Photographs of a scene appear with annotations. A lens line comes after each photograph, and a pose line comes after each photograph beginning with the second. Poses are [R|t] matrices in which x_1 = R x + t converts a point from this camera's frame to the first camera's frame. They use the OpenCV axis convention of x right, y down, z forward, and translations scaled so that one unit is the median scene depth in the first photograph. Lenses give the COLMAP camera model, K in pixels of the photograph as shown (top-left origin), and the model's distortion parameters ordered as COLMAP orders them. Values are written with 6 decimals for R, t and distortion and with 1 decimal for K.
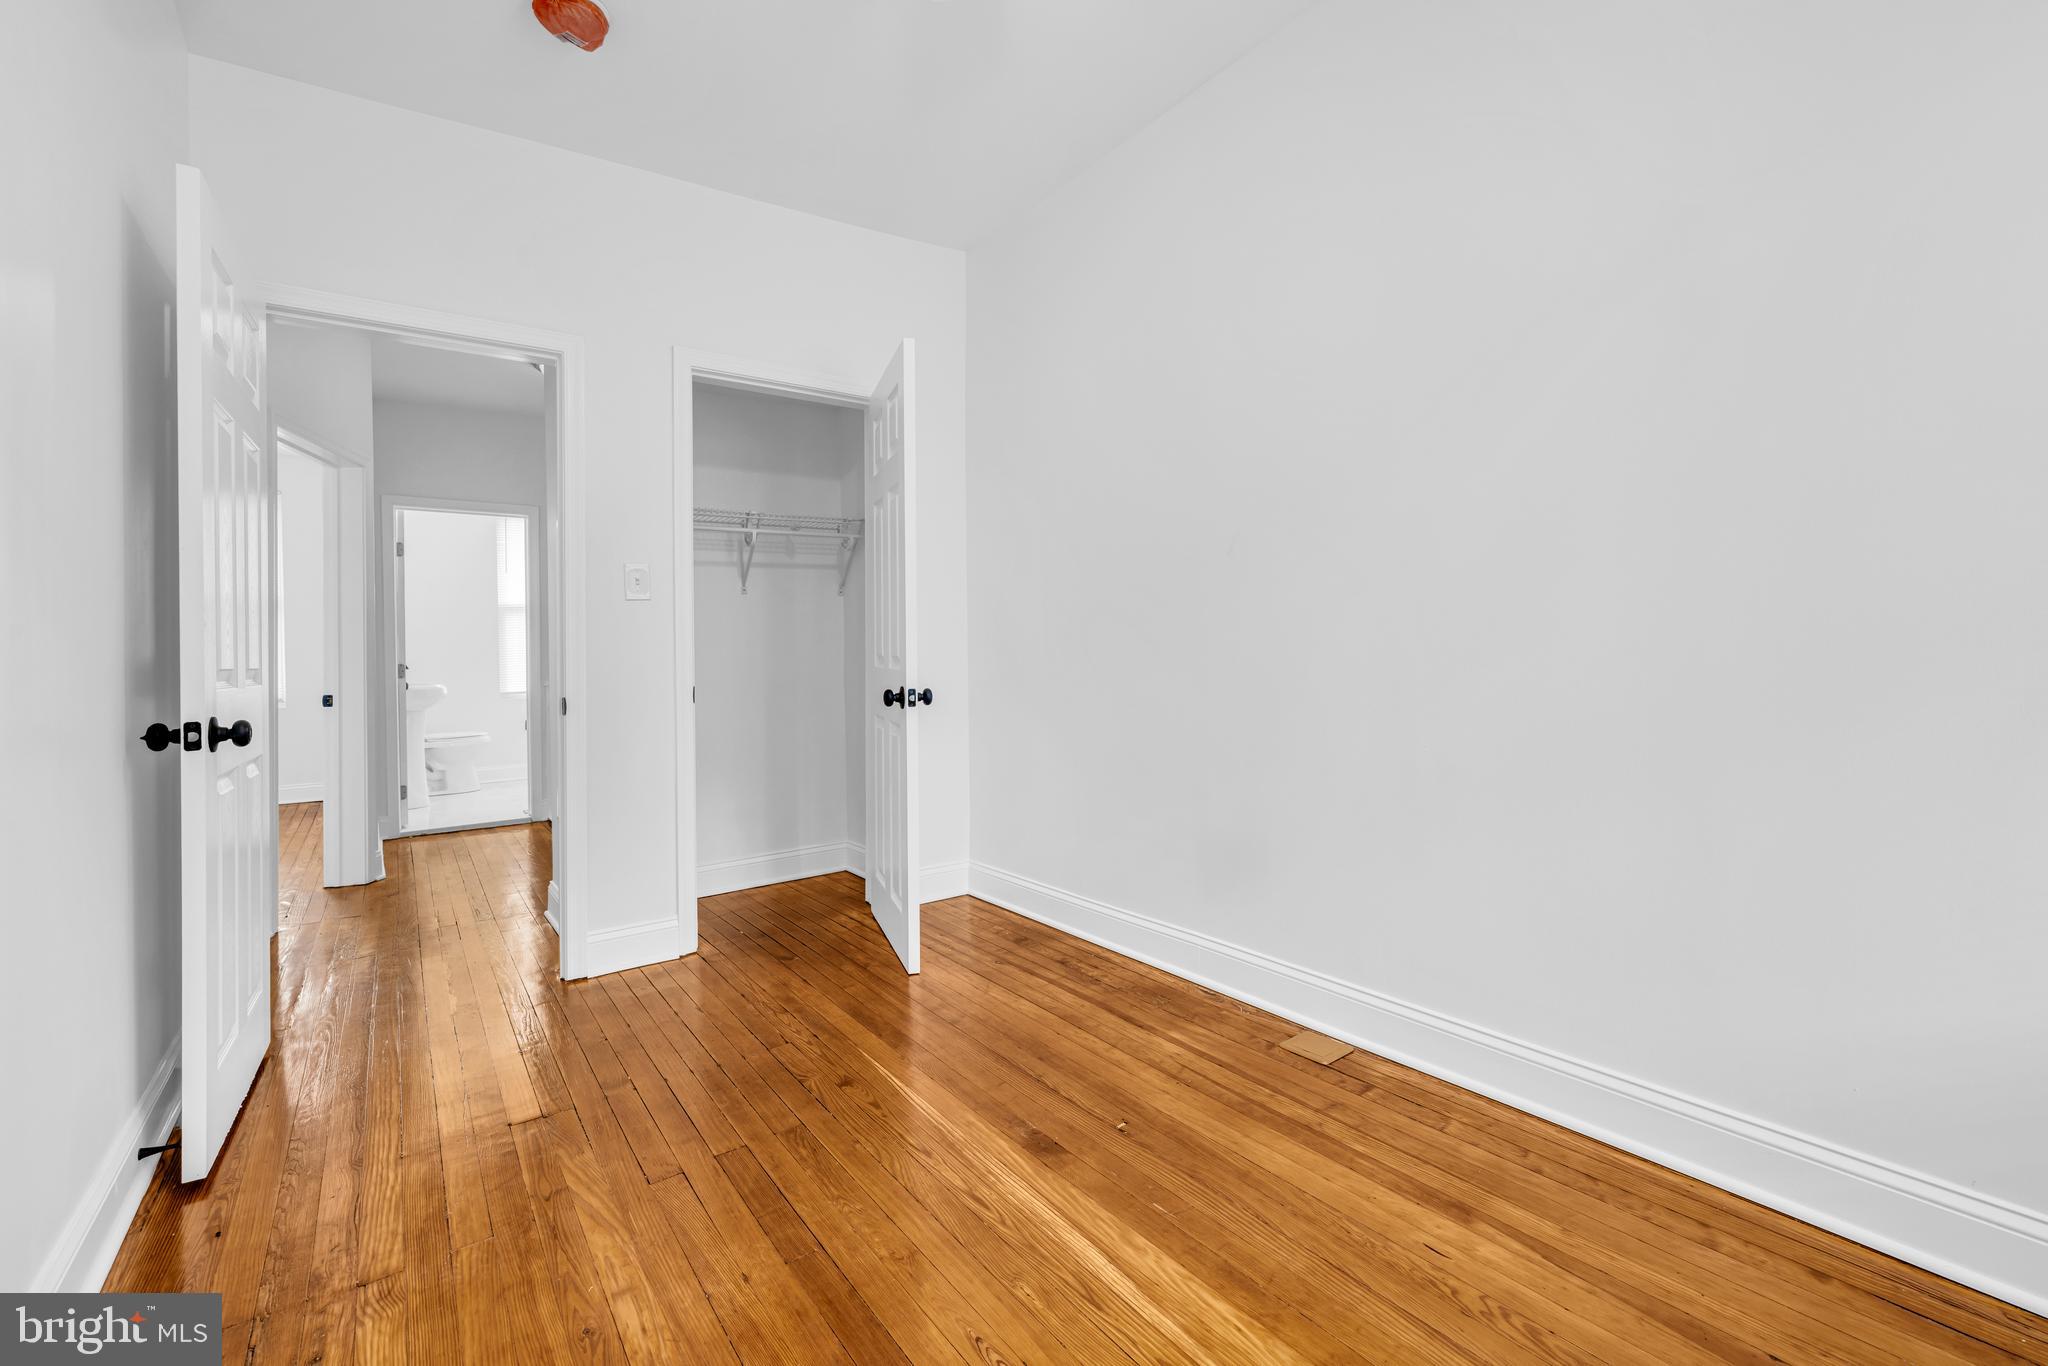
lens RADIAL K [[879.8, 0, 1010.8], [0, 879.8, 671.3], [0, 0, 1]] dist [0.002773, 0.000259]
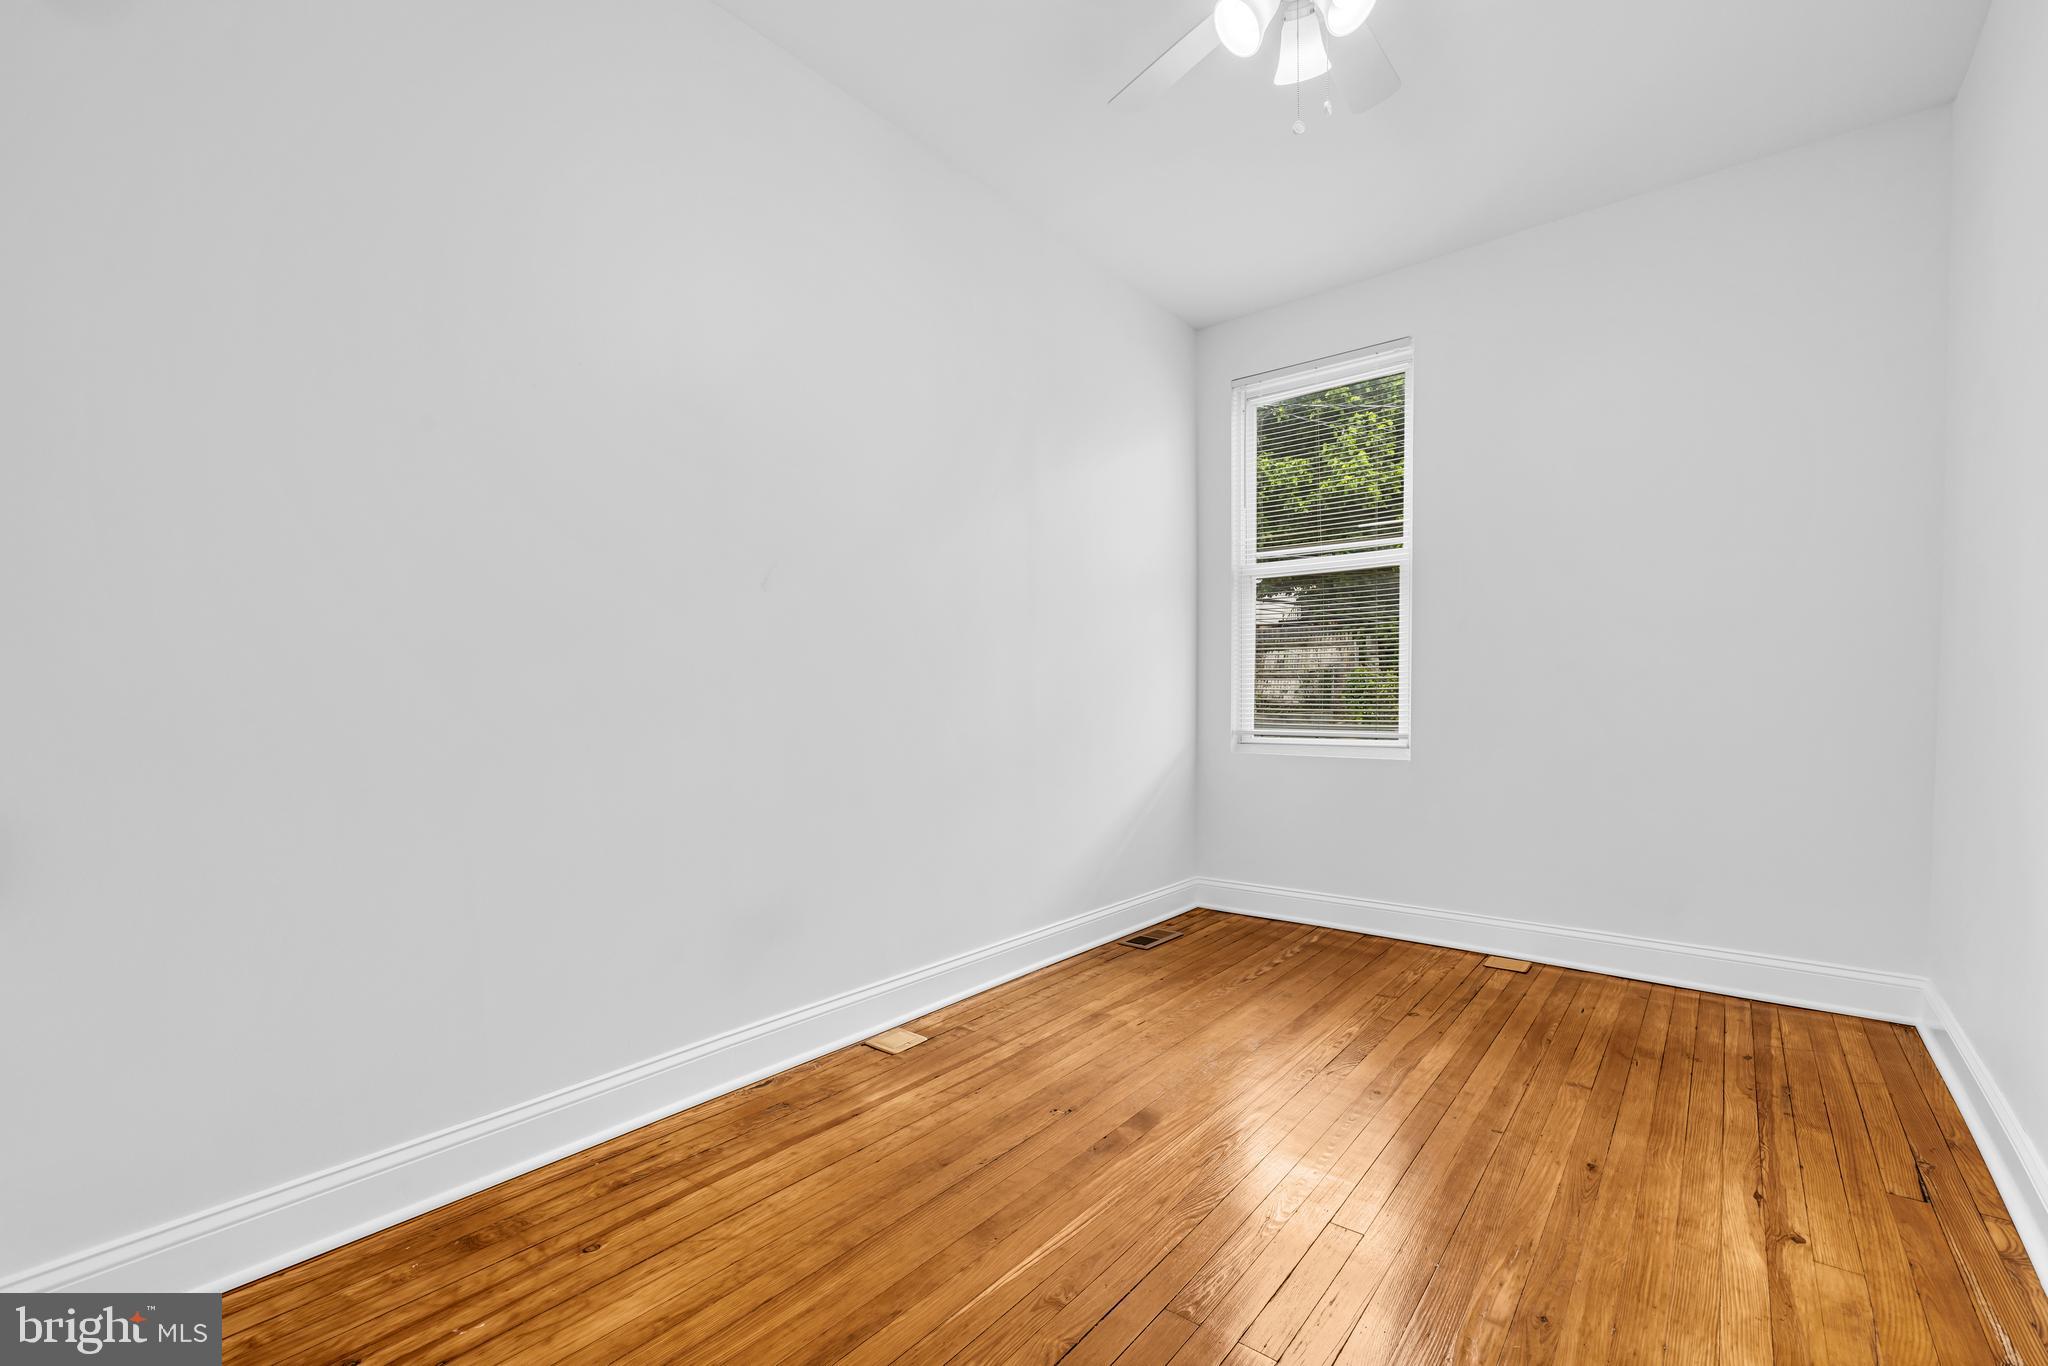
lens RADIAL K [[879.8, 0, 1009.4], [0, 879.8, 683.7], [0, 0, 1]] dist [0.002773, 0.000259]
pose [[-0.265331, 0.033735, 0.963567, -0.783498], [0.023401, 0.999319, -0.028543, -0.009725], [-0.963873, 0.014975, -0.265940, 1.085291]]
